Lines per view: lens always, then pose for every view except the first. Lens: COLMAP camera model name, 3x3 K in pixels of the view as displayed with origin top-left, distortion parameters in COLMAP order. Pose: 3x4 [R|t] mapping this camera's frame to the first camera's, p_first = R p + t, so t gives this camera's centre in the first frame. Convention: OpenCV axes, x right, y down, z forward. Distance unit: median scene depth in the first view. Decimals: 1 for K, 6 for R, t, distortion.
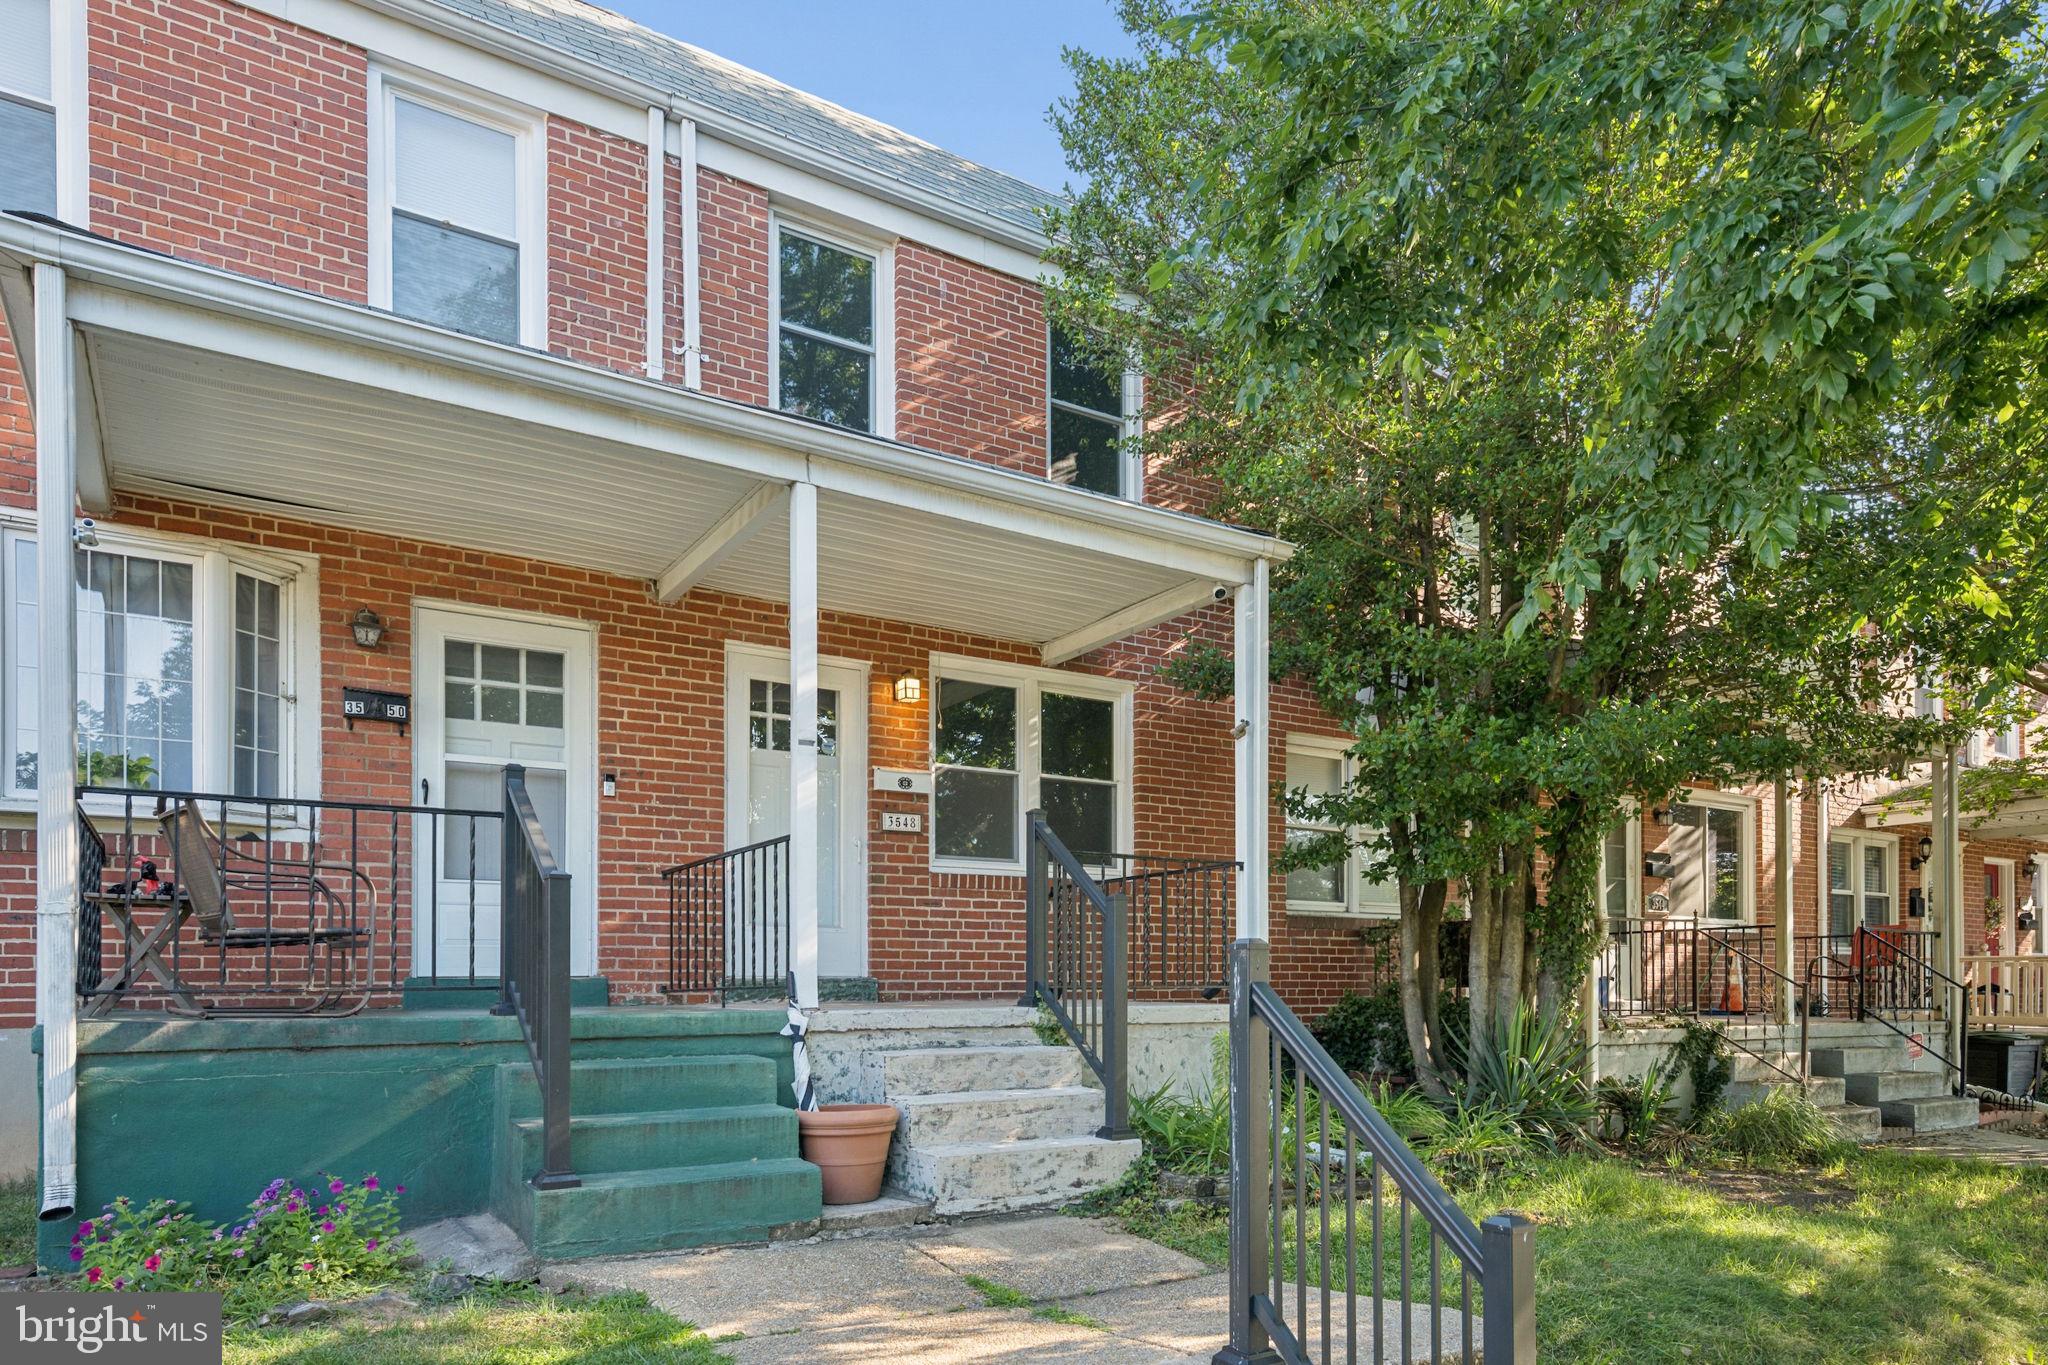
lens RADIAL K [[1000.7, 0, 943.6], [0, 1000.7, 579.4], [0, 0, 1]] dist [0.012093, -0.000108]
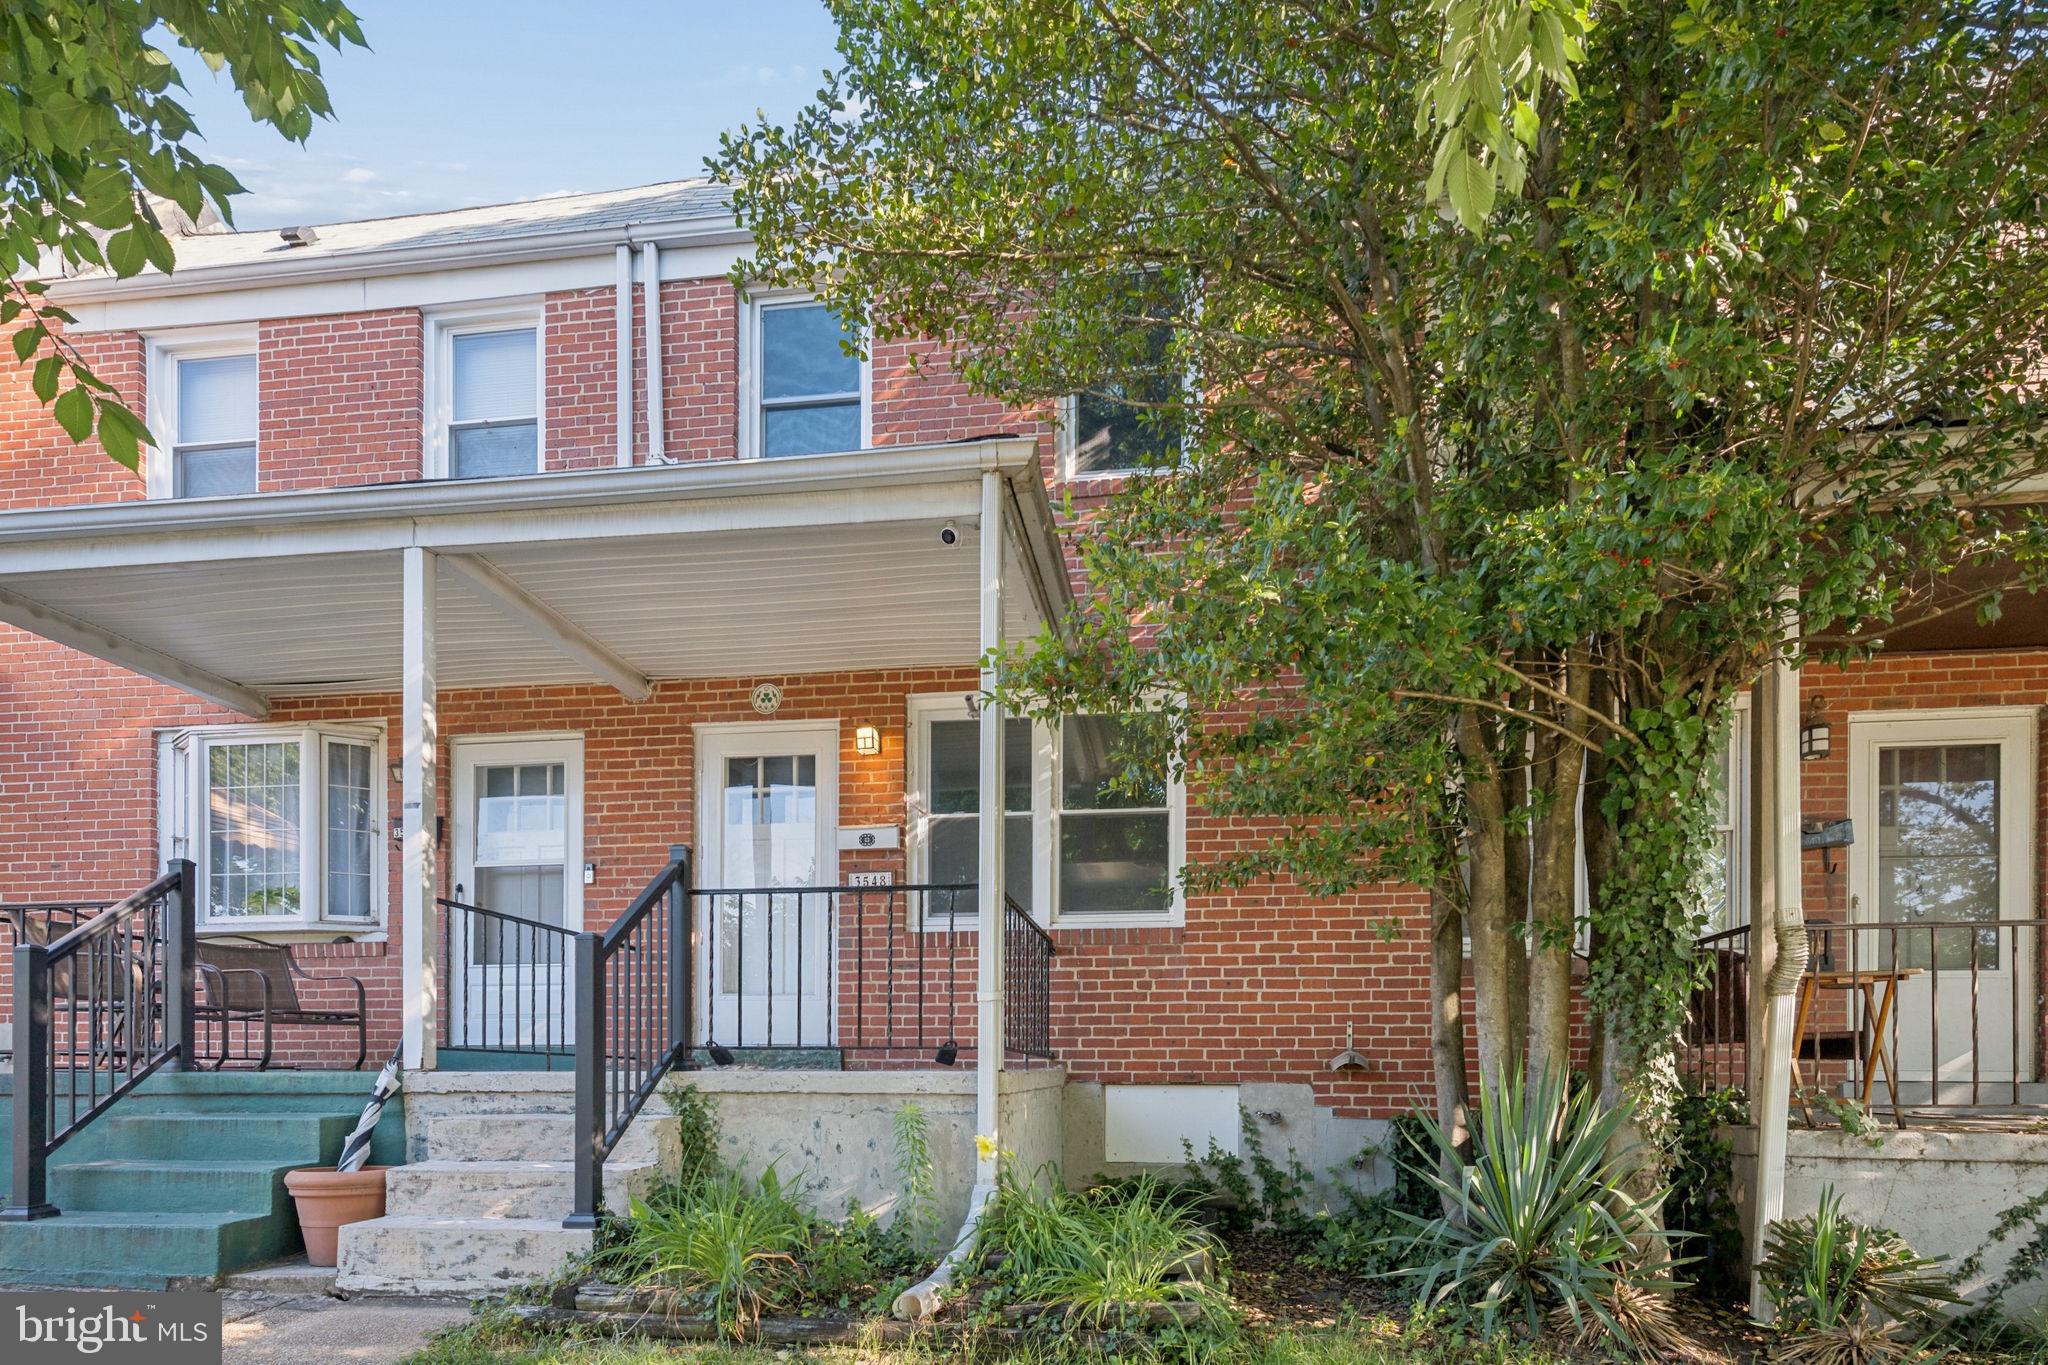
lens RADIAL K [[984.8, 0, 887.2], [0, 984.8, 710.7], [0, 0, 1]] dist [0.011637, -0.000122]
pose [[0.824628, -0.186406, -0.534080, 0.491057], [0.210817, 0.977401, -0.015630, 0.104896], [0.524924, -0.099704, 0.845289, 0.248103]]
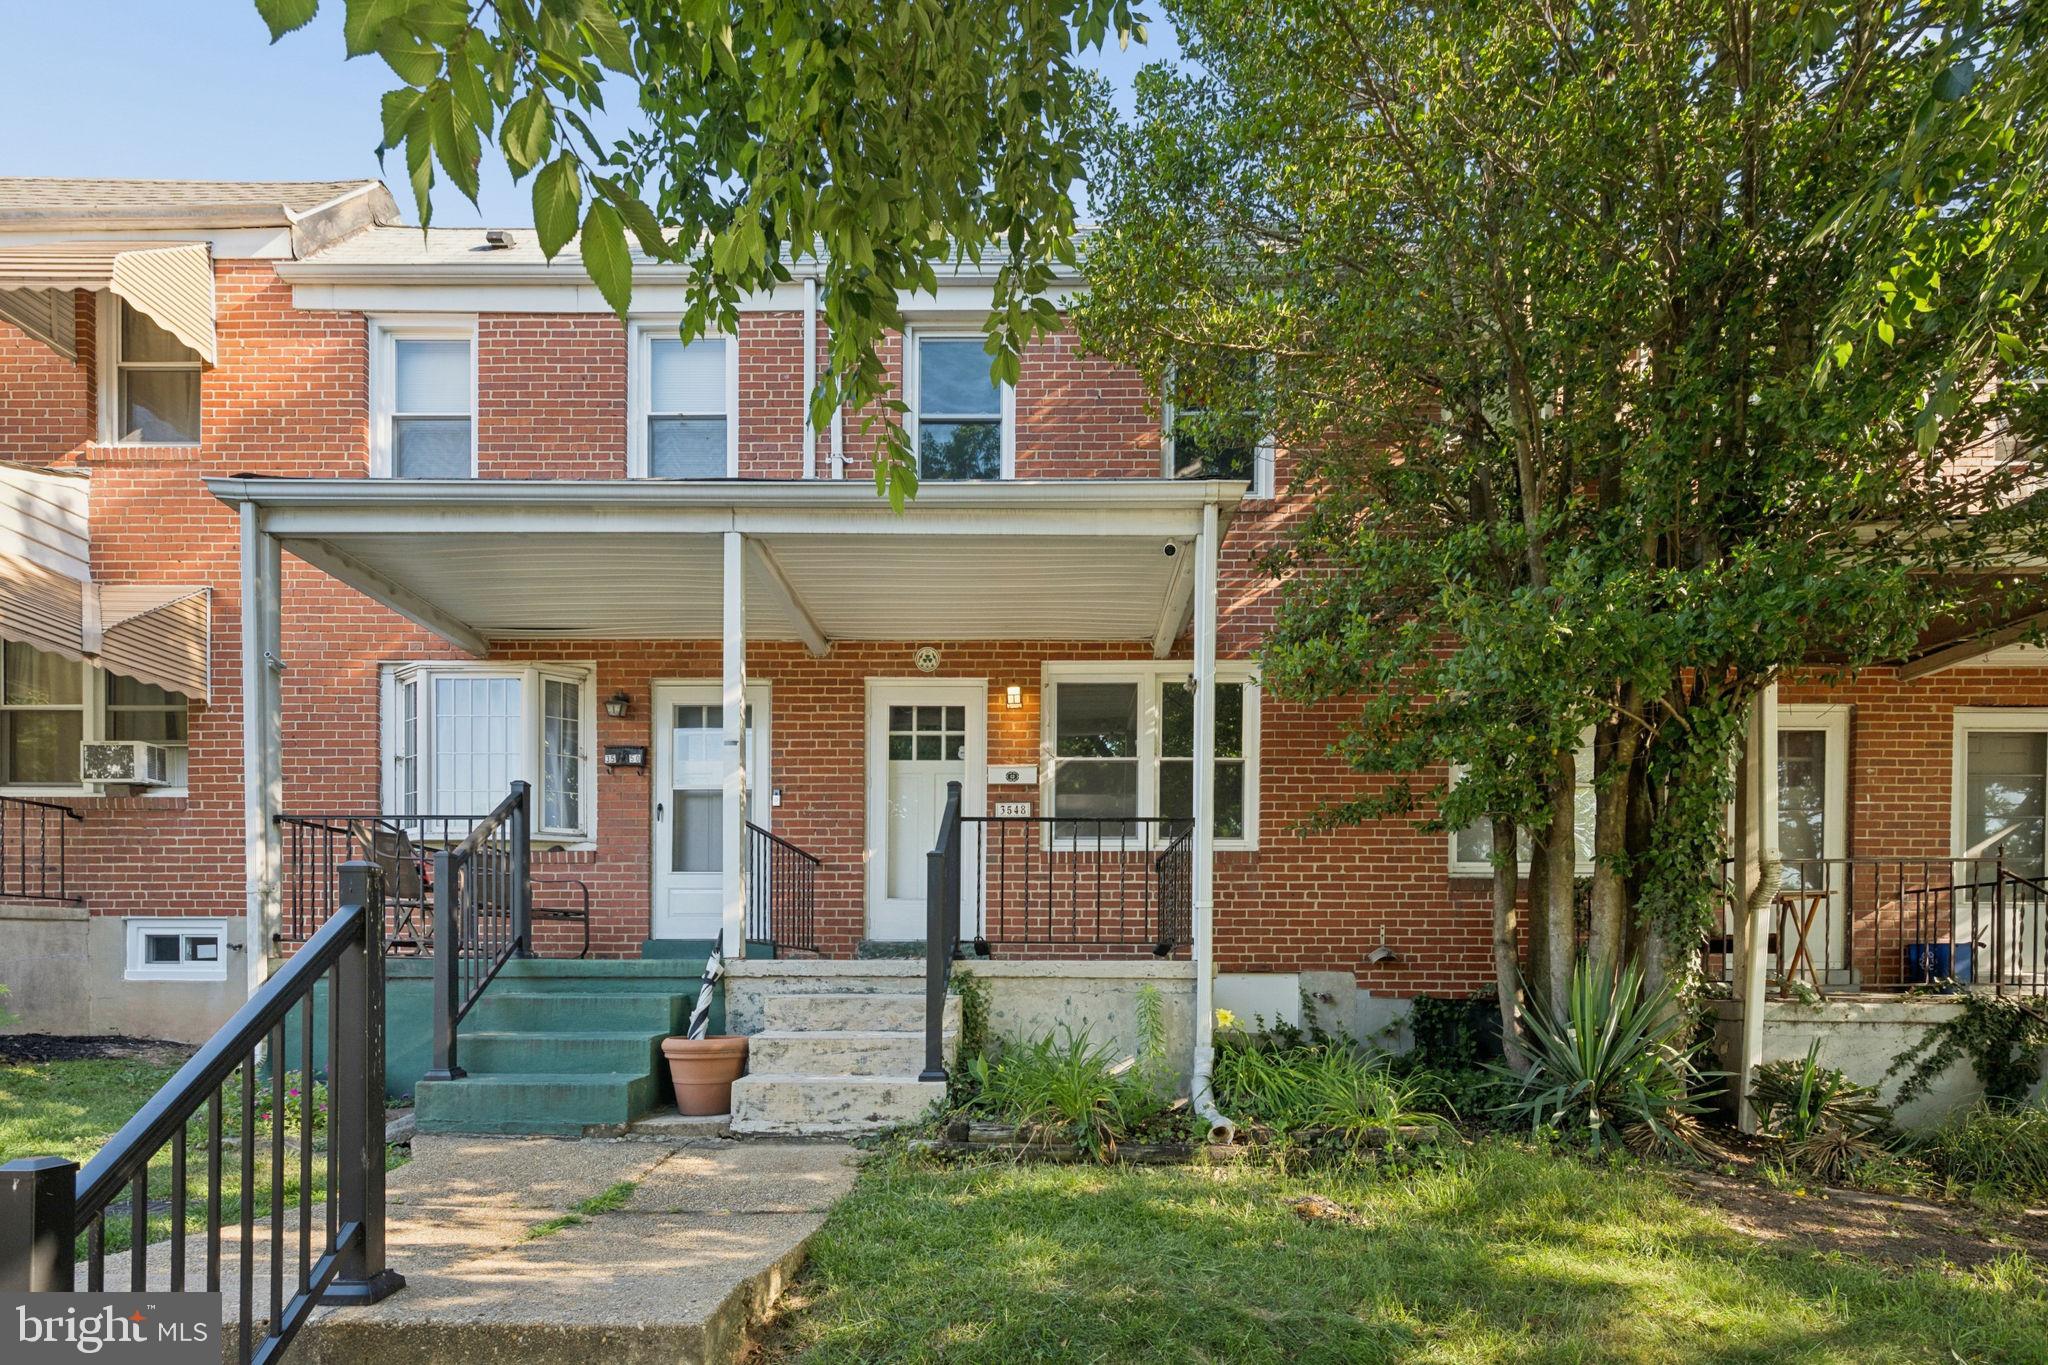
lens RADIAL K [[810.8, 0, 1021.1], [0, 810.8, 664.8], [0, 0, 1]] dist [0.005996, -0.000052]
pose [[0.884833, -0.151008, -0.440757, 0.407094], [0.169718, 0.985488, 0.003076, 0.074817], [0.433897, -0.077526, 0.897621, 0.169769]]
